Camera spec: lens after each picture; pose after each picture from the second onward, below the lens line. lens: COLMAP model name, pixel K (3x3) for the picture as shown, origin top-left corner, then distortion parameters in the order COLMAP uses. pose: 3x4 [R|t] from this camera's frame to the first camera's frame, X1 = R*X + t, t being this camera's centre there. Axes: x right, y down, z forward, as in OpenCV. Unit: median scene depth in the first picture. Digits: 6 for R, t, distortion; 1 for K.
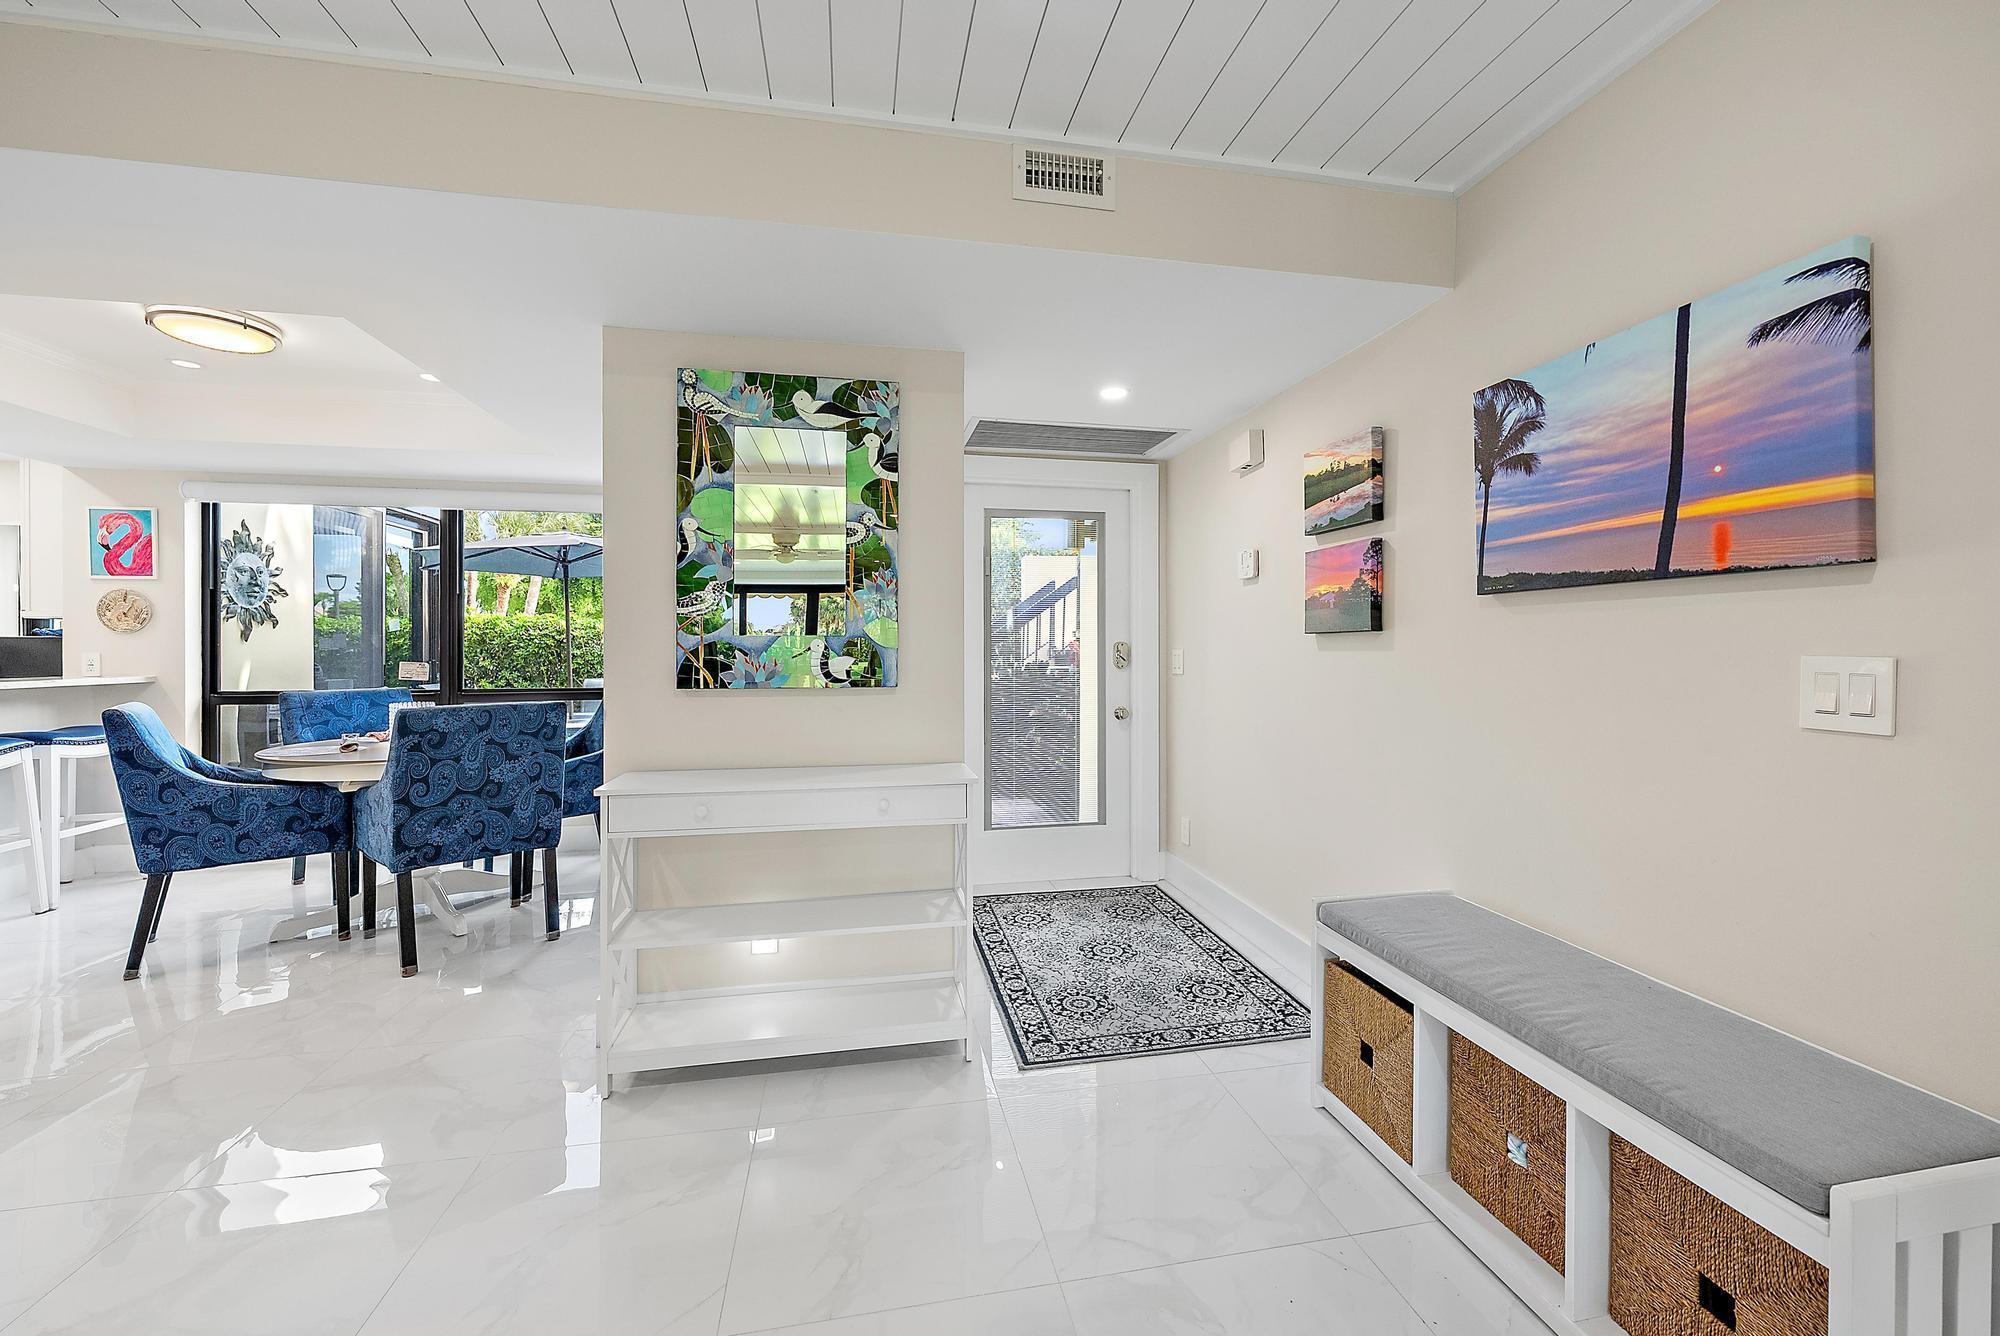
lens RADIAL K [[775.0, 0, 1003.7], [0, 775.0, 651.9], [0, 0, 1]] dist [0.001801, -0.000549]
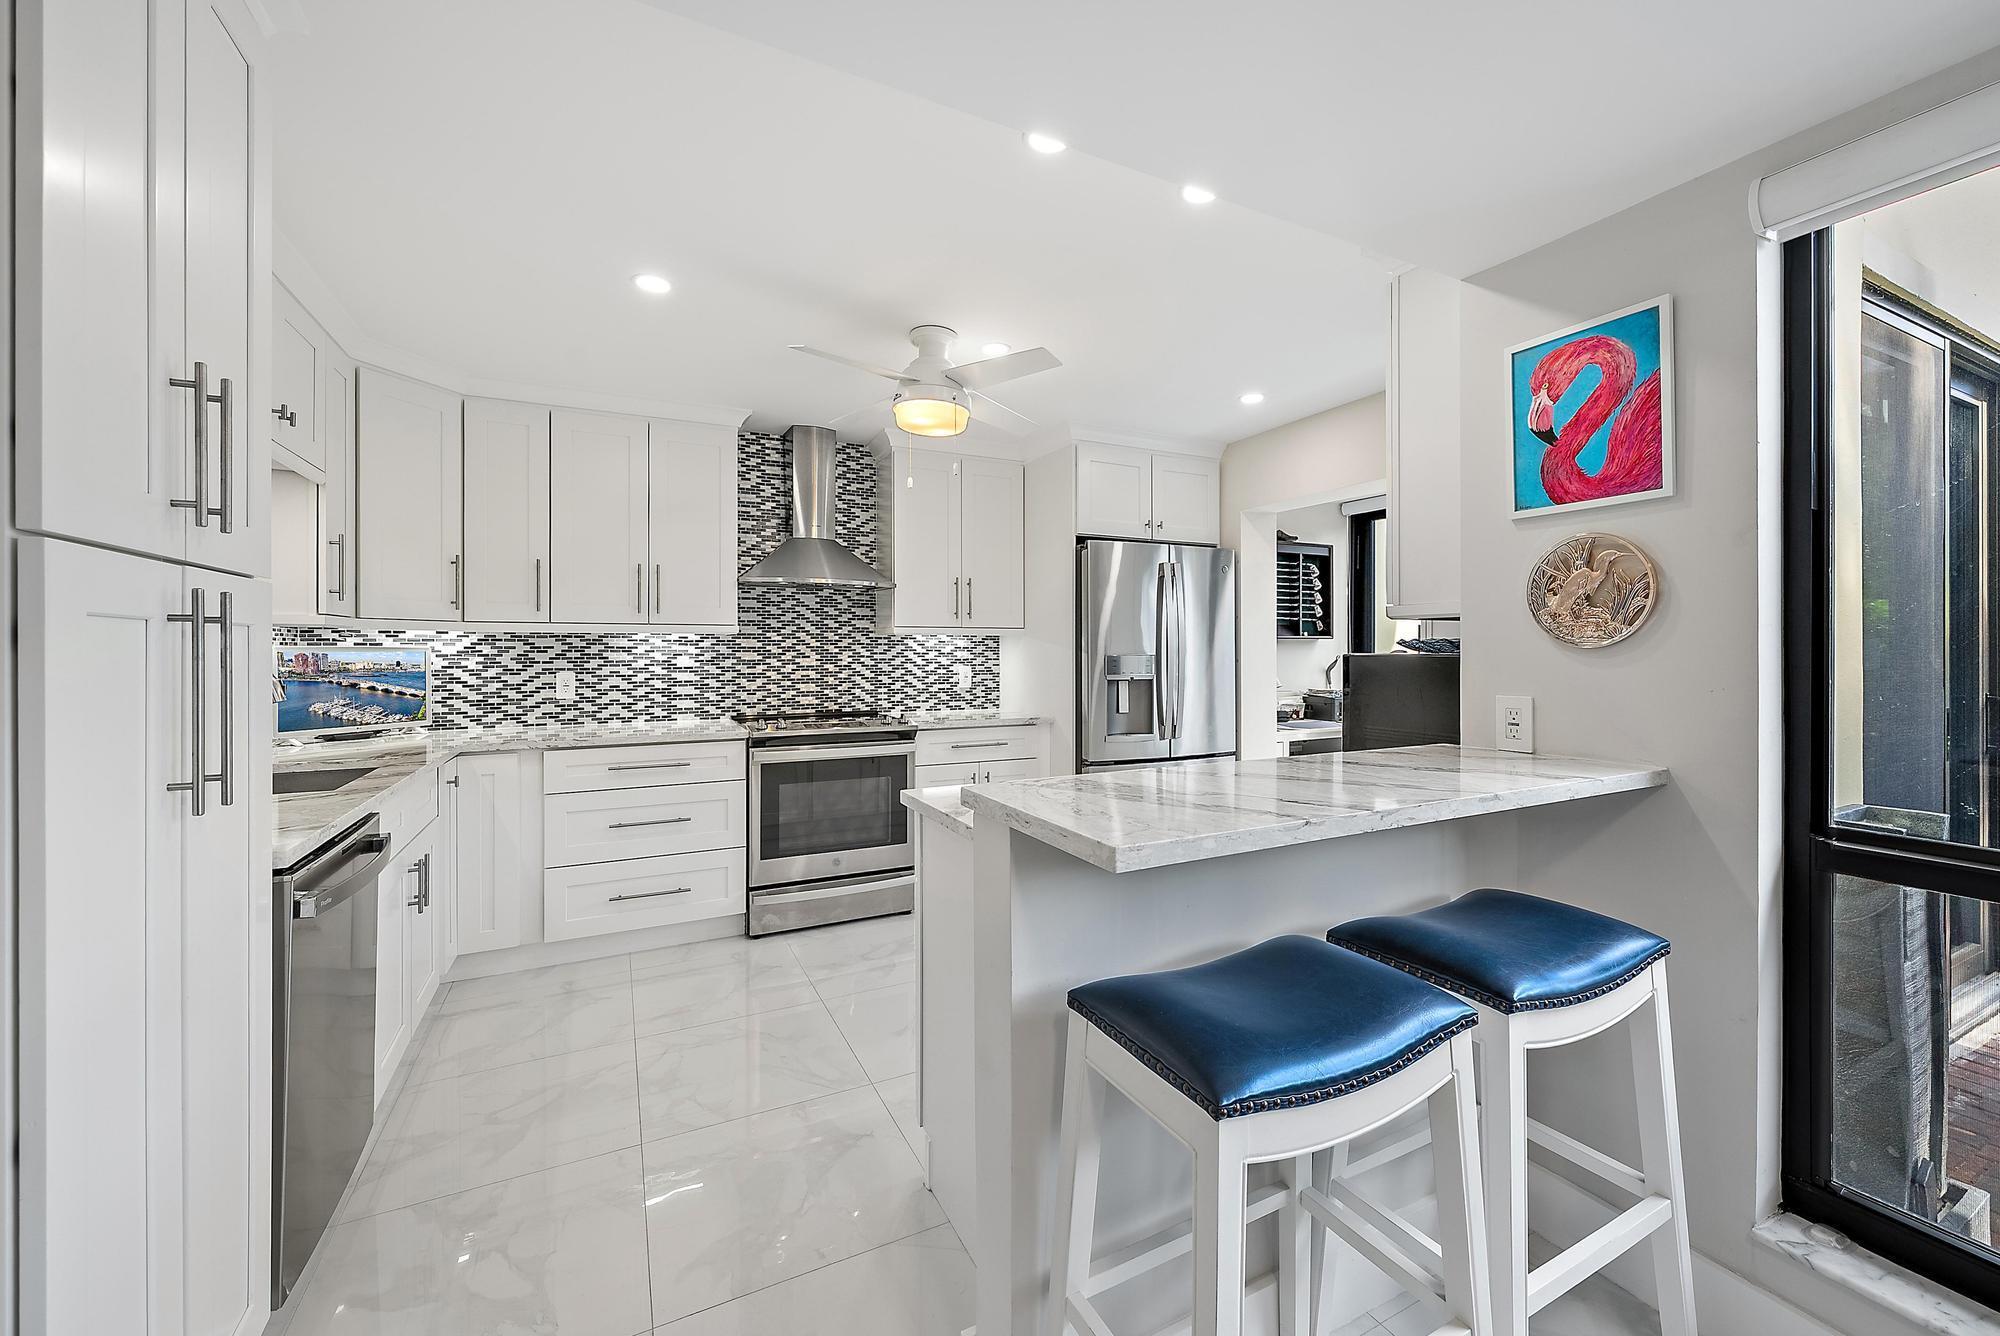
lens RADIAL K [[775.0, 0, 999.5], [0, 775.0, 657.8], [0, 0, 1]] dist [0.001801, -0.000549]
pose [[0.276435, 0.004583, -0.961022, -1.424723], [0.002170, 0.999983, 0.005393, -0.037501], [0.961030, -0.003576, 0.276421, 1.033114]]
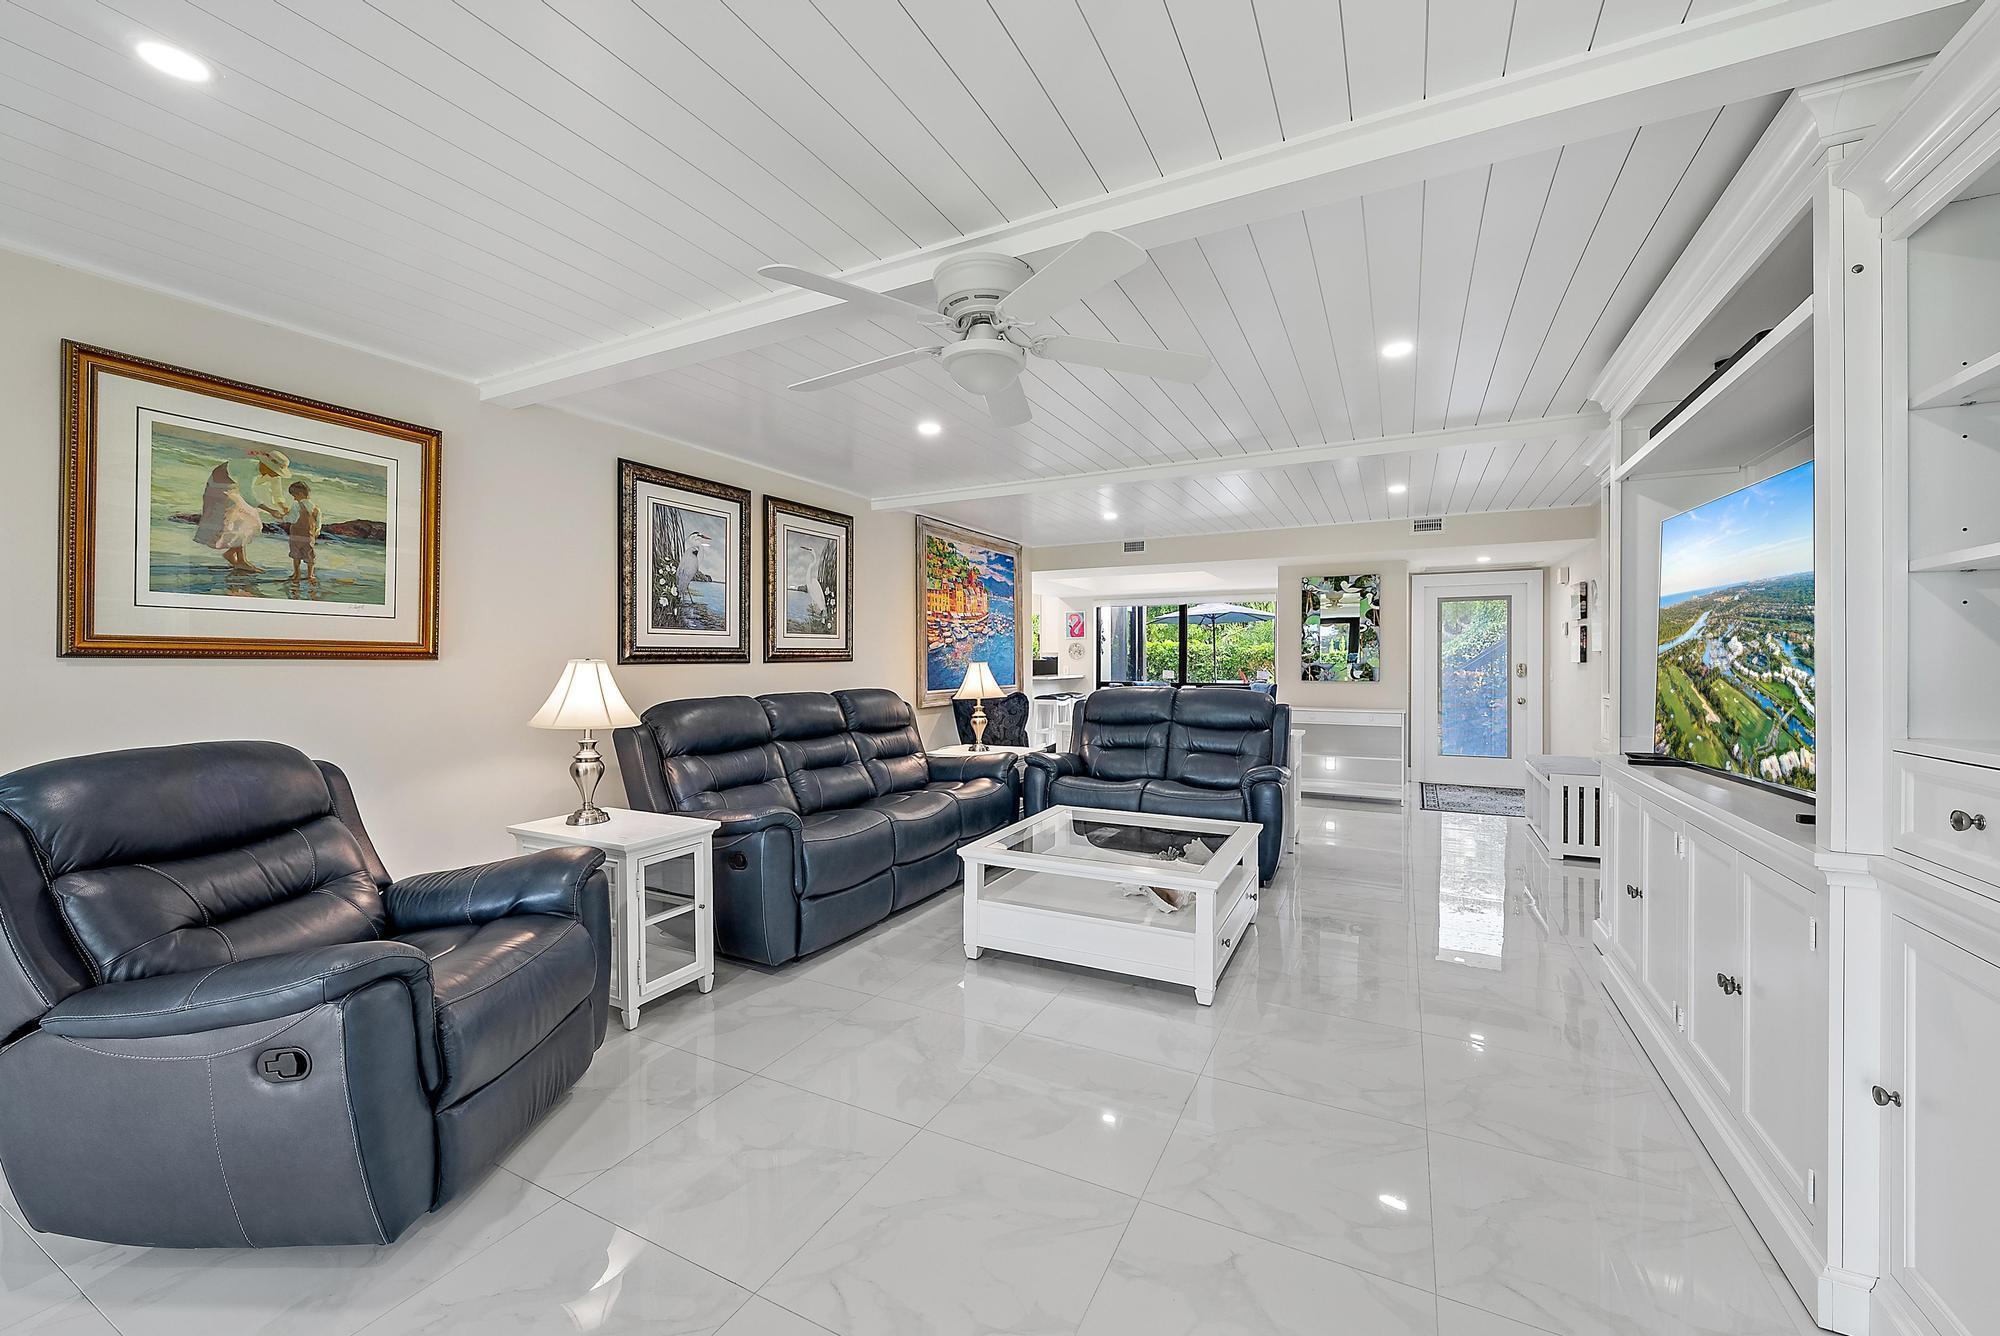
lens RADIAL K [[775.0, 0, 999.6], [0, 775.0, 655.1], [0, 0, 1]] dist [0.001801, -0.000549]
pose [[0.780207, -0.003561, -0.625511, 0.557800], [-0.001399, 0.999971, -0.007438, -0.027954], [0.625520, 0.006678, 0.780180, -2.102982]]
